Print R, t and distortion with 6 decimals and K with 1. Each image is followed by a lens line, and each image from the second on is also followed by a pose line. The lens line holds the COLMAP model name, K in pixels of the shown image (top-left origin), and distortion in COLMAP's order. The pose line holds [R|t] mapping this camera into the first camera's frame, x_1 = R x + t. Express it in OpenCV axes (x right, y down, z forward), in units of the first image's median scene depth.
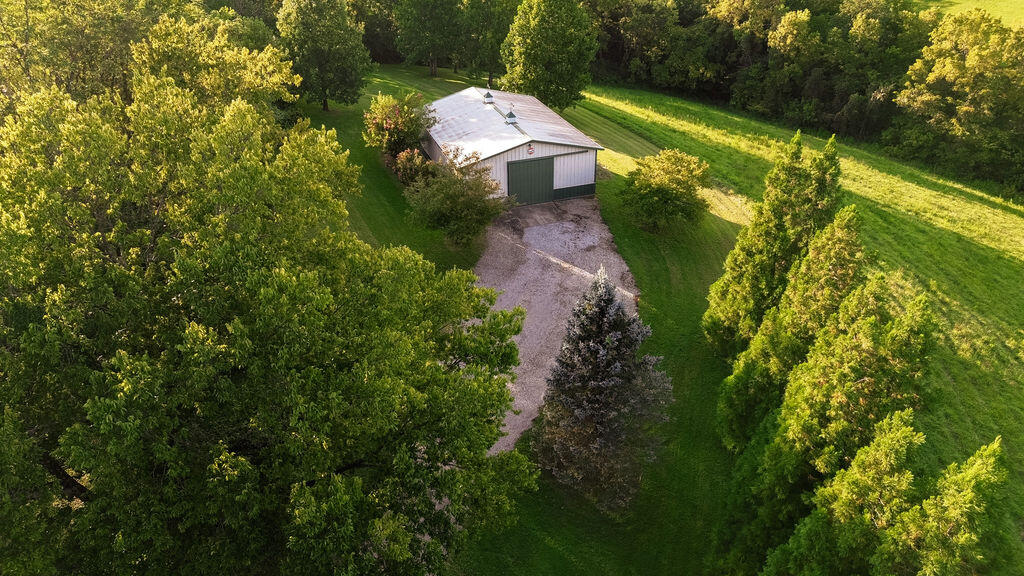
lens RADIAL K [[693.1, 0, 512.0], [0, 693.1, 288.0], [0, 0, 1]] dist [0.074354, -0.078023]
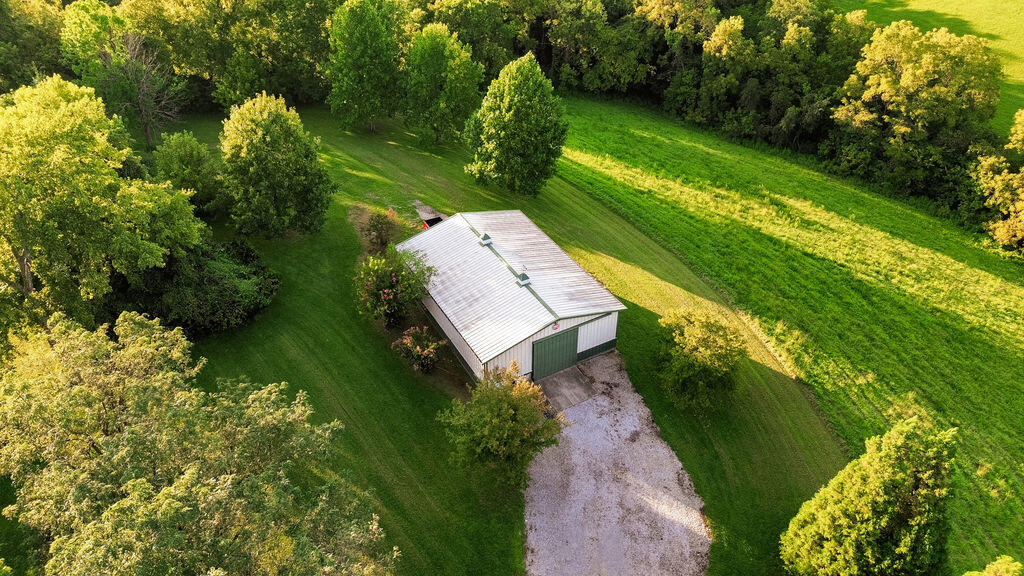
lens RADIAL K [[693.1, 0, 512.0], [0, 693.1, 288.0], [0, 0, 1]] dist [0.074354, -0.078023]
pose [[0.984213, -0.099847, 0.146137, -0.083234], [0.082492, 0.989297, 0.120361, -0.189794], [-0.156591, -0.106406, 0.981915, 0.058821]]
